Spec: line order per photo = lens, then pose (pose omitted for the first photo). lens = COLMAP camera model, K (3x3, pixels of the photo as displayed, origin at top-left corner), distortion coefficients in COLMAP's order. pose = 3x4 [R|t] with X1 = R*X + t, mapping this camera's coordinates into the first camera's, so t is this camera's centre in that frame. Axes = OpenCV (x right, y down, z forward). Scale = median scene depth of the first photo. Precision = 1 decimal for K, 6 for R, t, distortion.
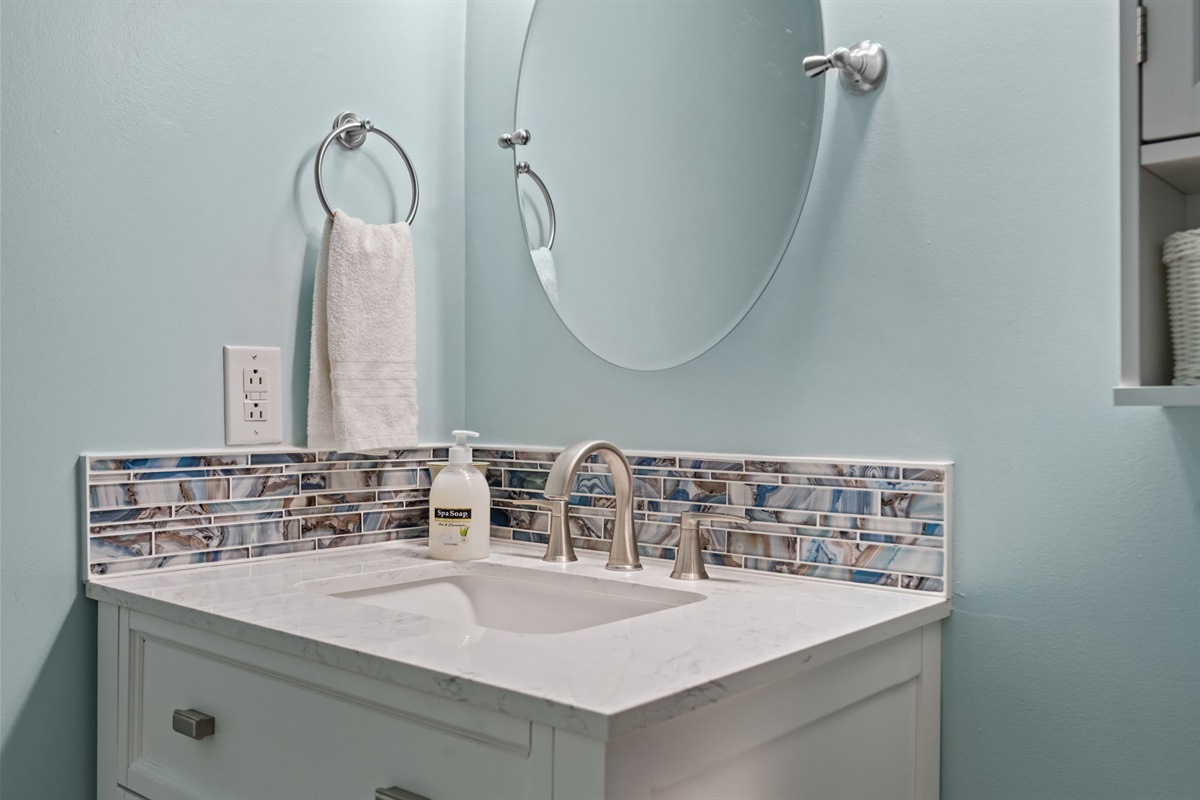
lens RADIAL K [[1056.1, 0, 600.0], [0, 1056.1, 400.0], [0, 0, 1]] dist [0.000974, 0.001963]
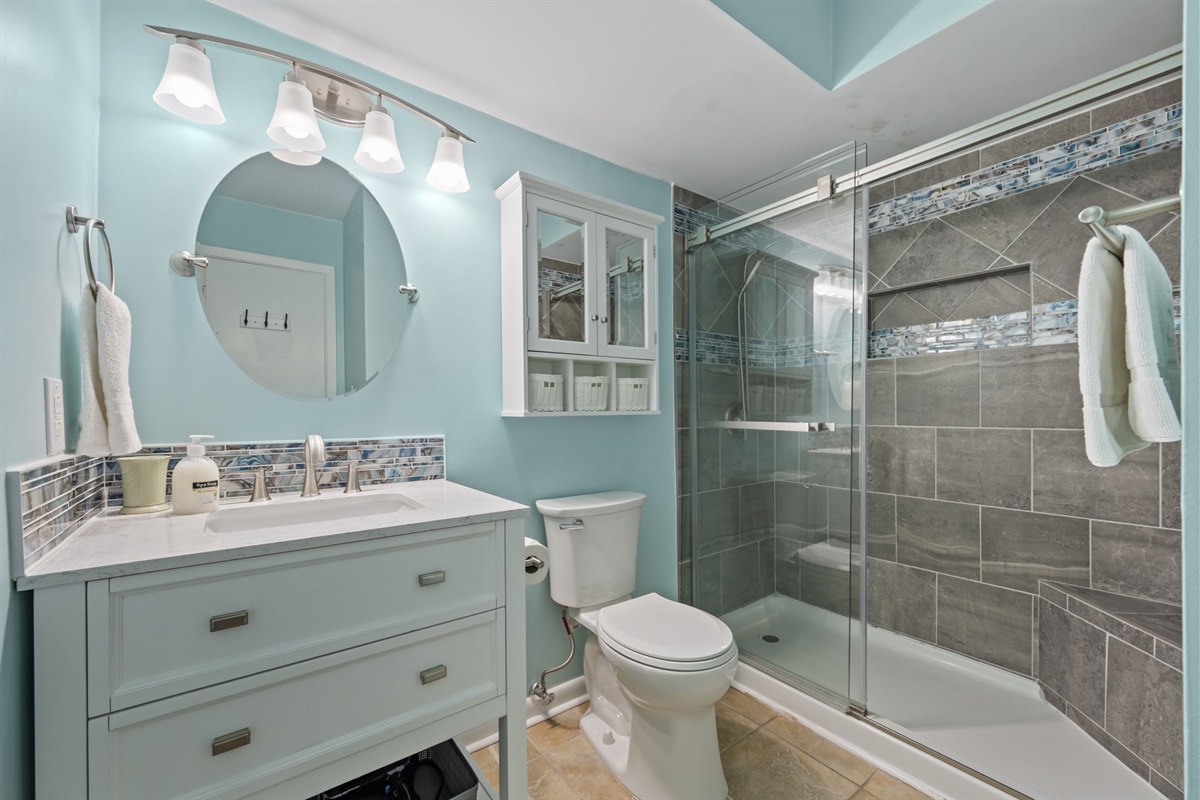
lens RADIAL K [[480.5, 0, 599.2], [0, 480.5, 412.6], [0, 0, 1]] dist [0.000443, 0.000074]
pose [[0.213262, -0.006297, 0.976975, -0.833113], [-0.003161, 0.999970, 0.007135, -0.016128], [-0.976990, -0.004610, 0.213235, 0.244147]]
